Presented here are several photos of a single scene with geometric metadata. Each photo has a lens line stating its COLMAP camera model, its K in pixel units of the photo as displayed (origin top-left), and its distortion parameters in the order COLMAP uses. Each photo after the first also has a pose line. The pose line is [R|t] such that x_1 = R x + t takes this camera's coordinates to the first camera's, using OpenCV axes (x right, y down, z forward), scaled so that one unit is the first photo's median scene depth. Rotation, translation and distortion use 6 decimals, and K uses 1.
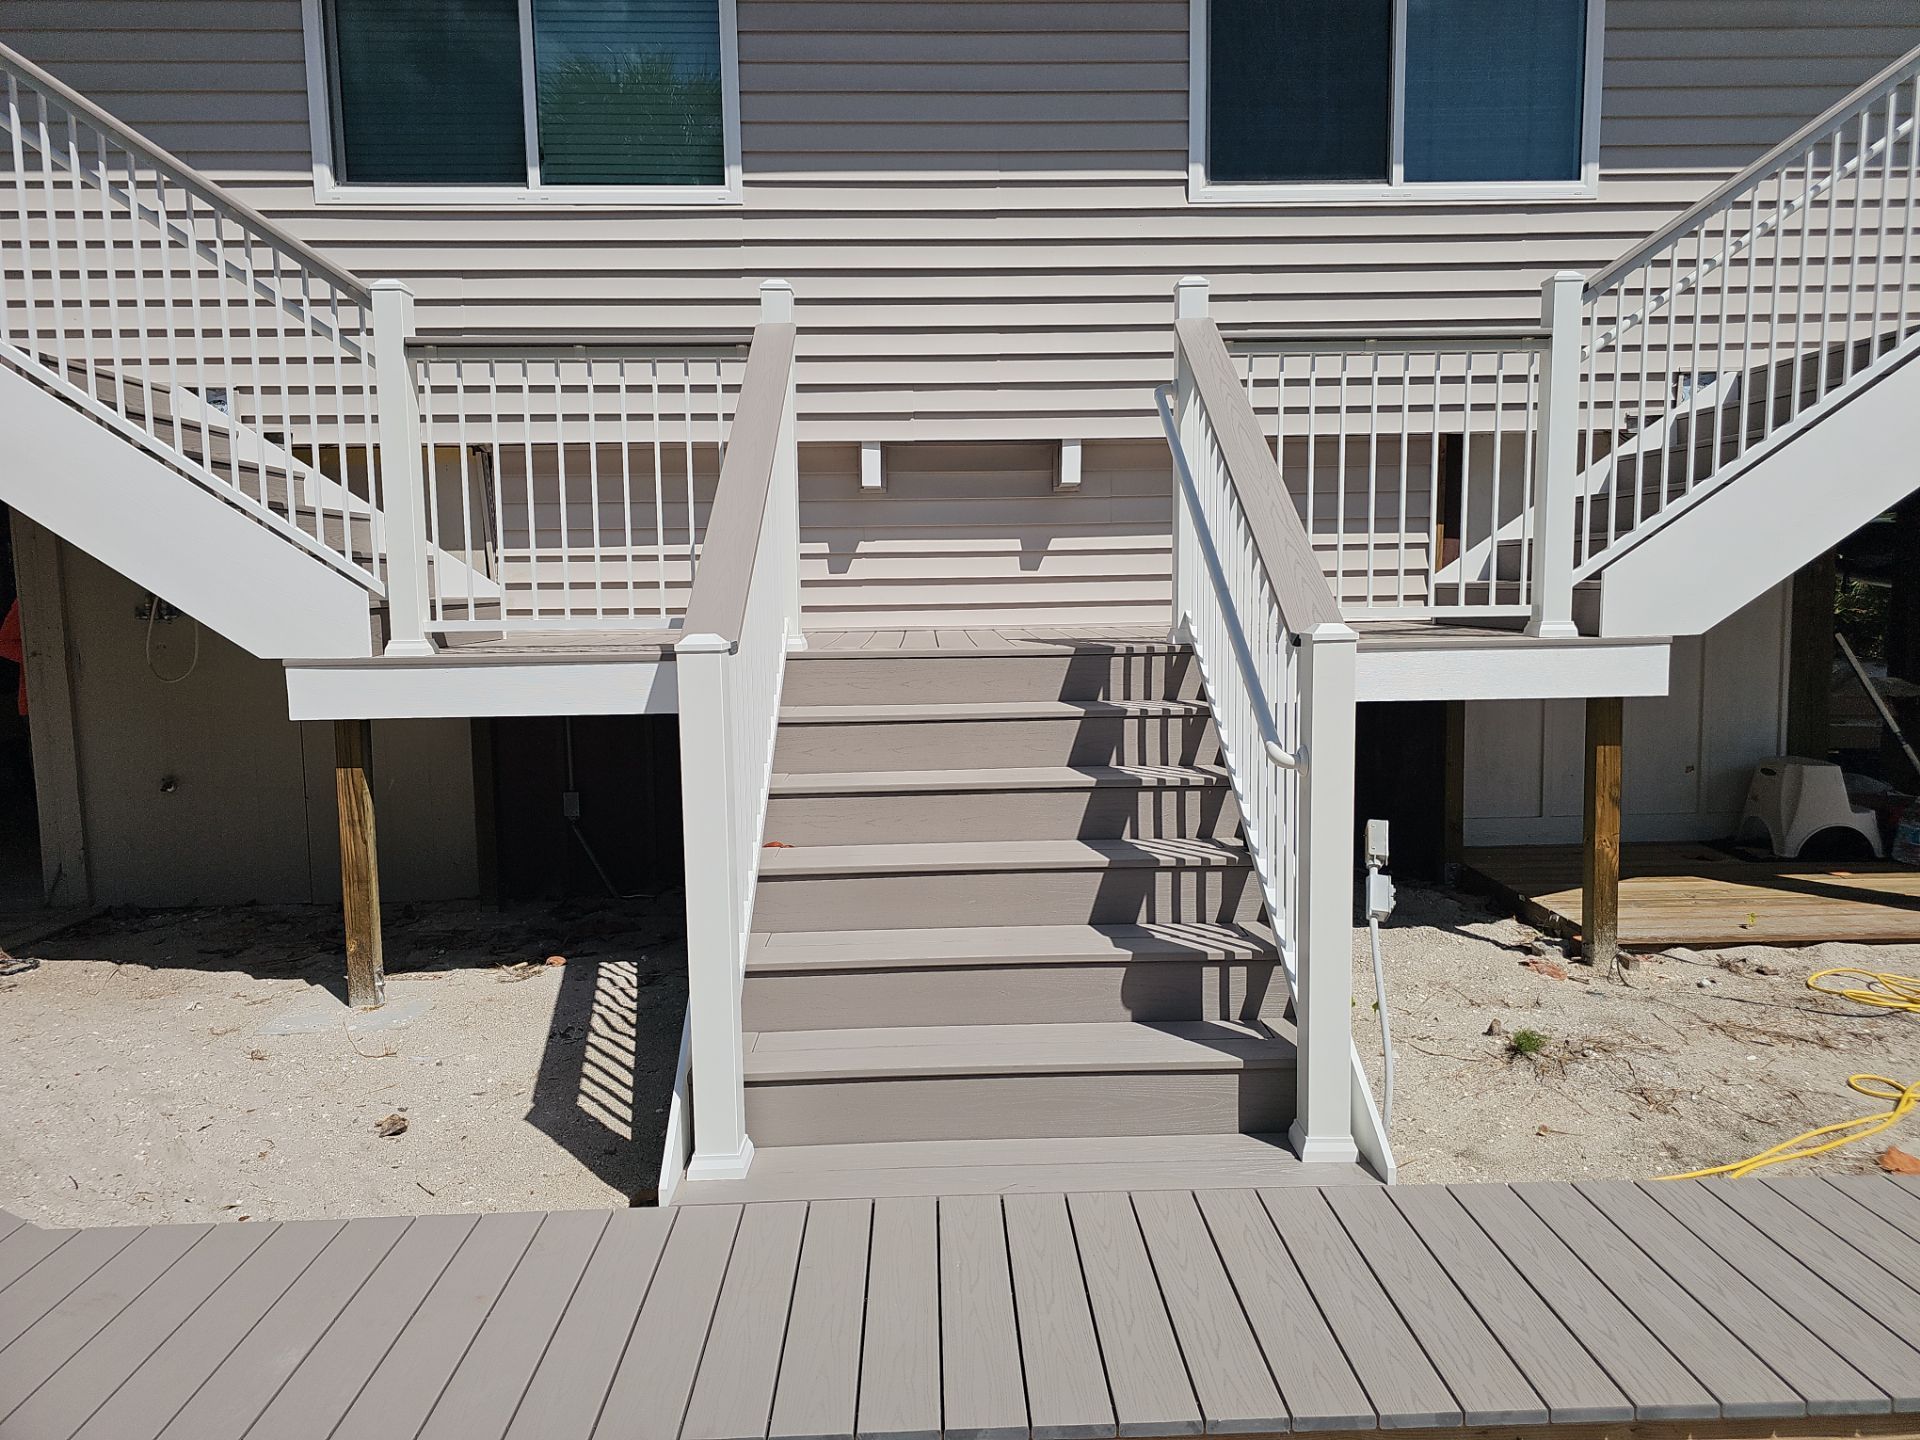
lens RADIAL K [[1269.8, 0, 983.3], [0, 1269.8, 718.9], [0, 0, 1]] dist [0.021885, -0.013168]
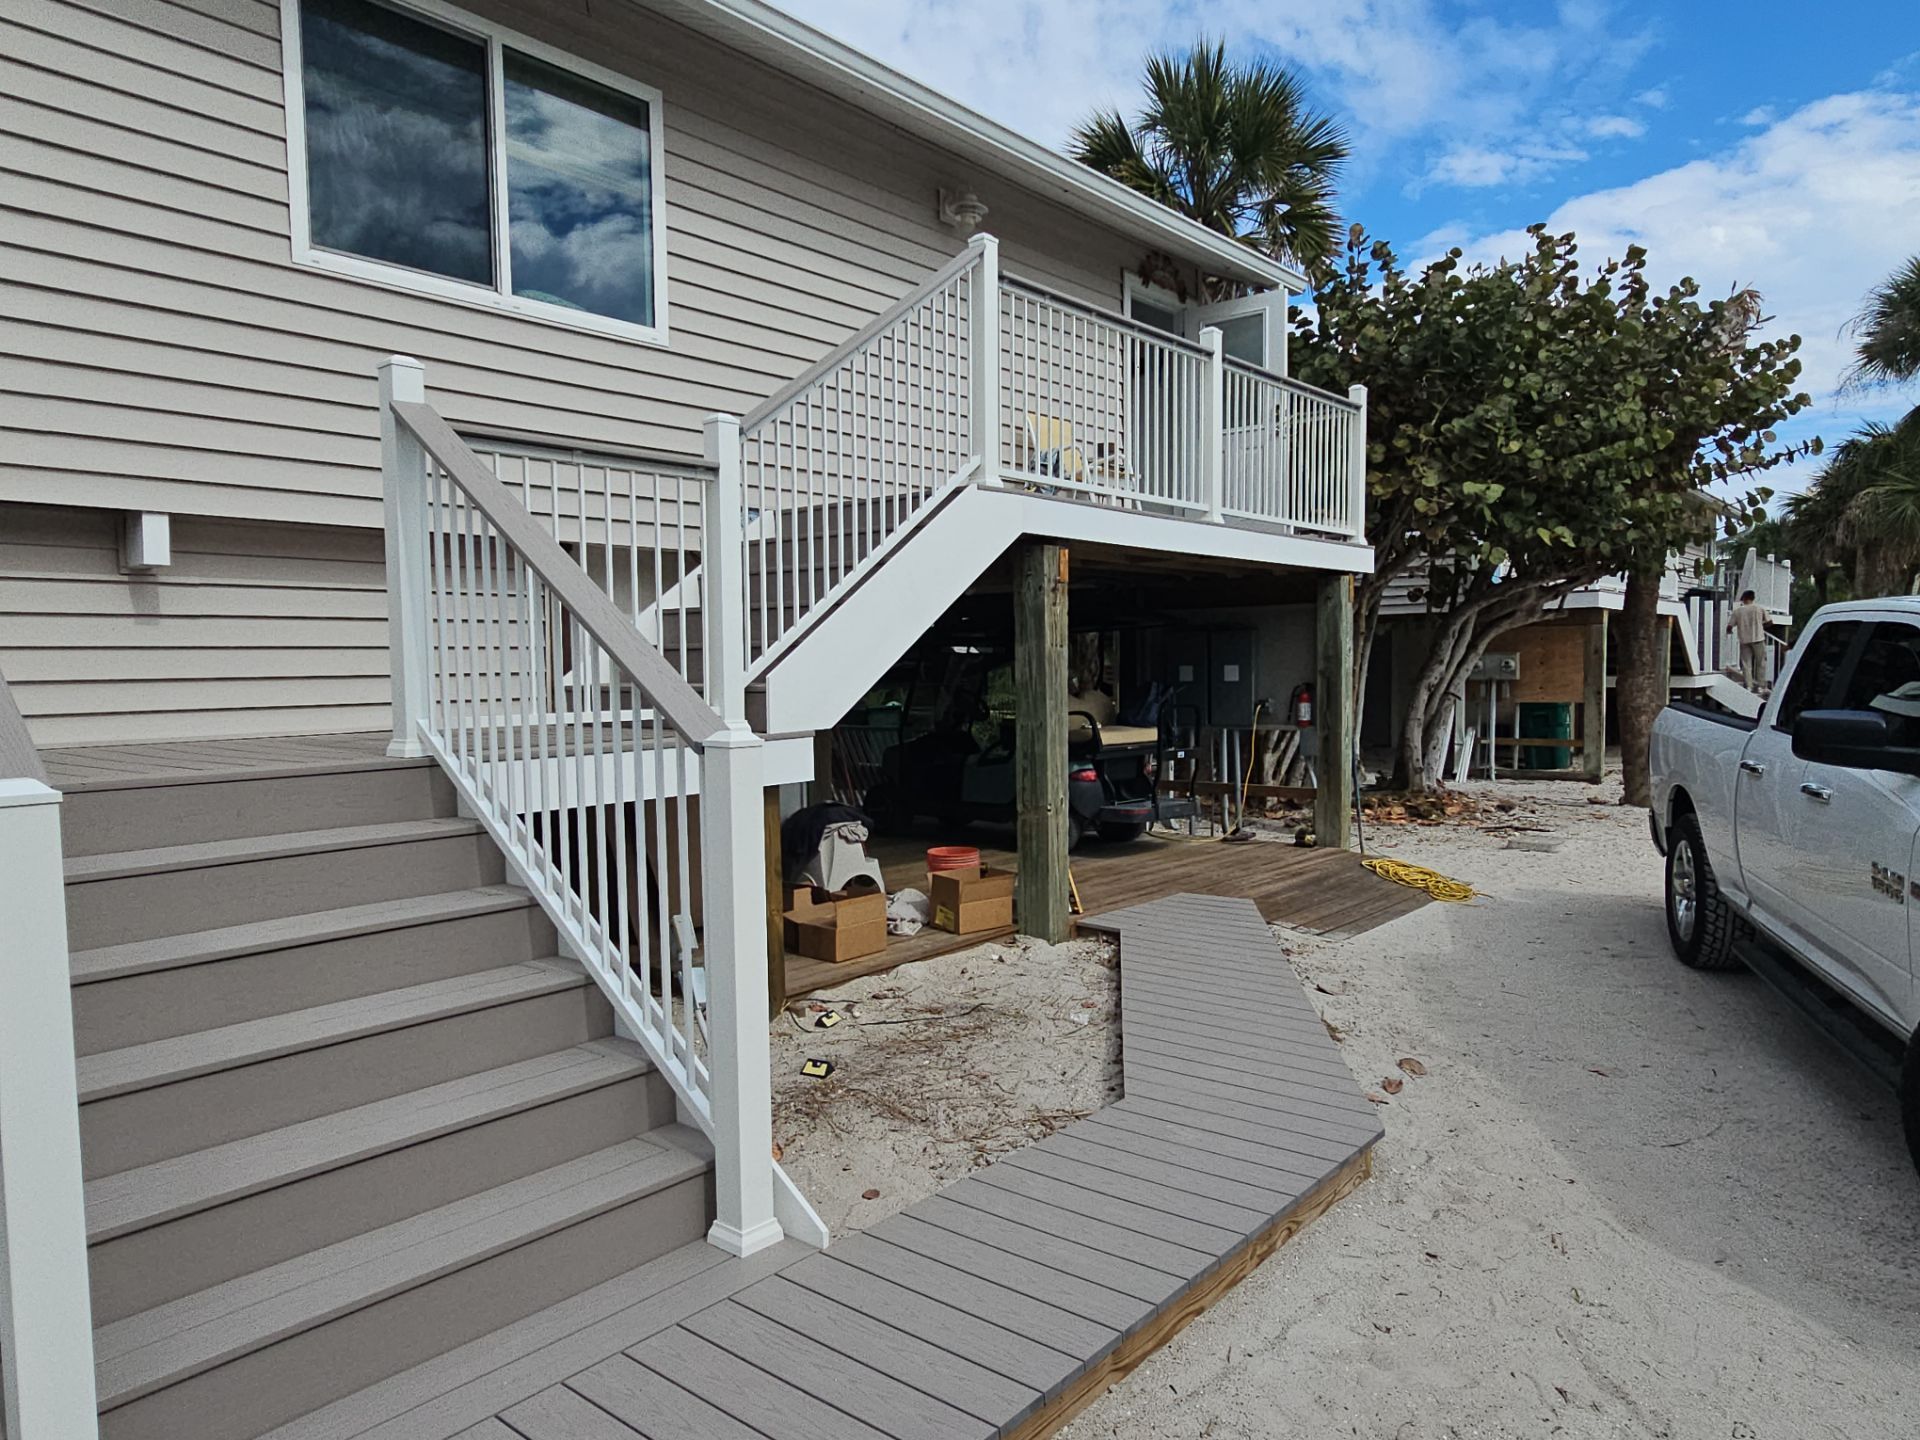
lens RADIAL K [[1269.8, 0, 946.0], [0, 1269.8, 747.9], [0, 0, 1]] dist [0.021885, -0.013168]
pose [[0.671445, -0.042901, 0.739812, -0.250729], [0.079286, 0.996751, -0.014158, -0.020651], [-0.736801, 0.068163, 0.672665, 0.105875]]
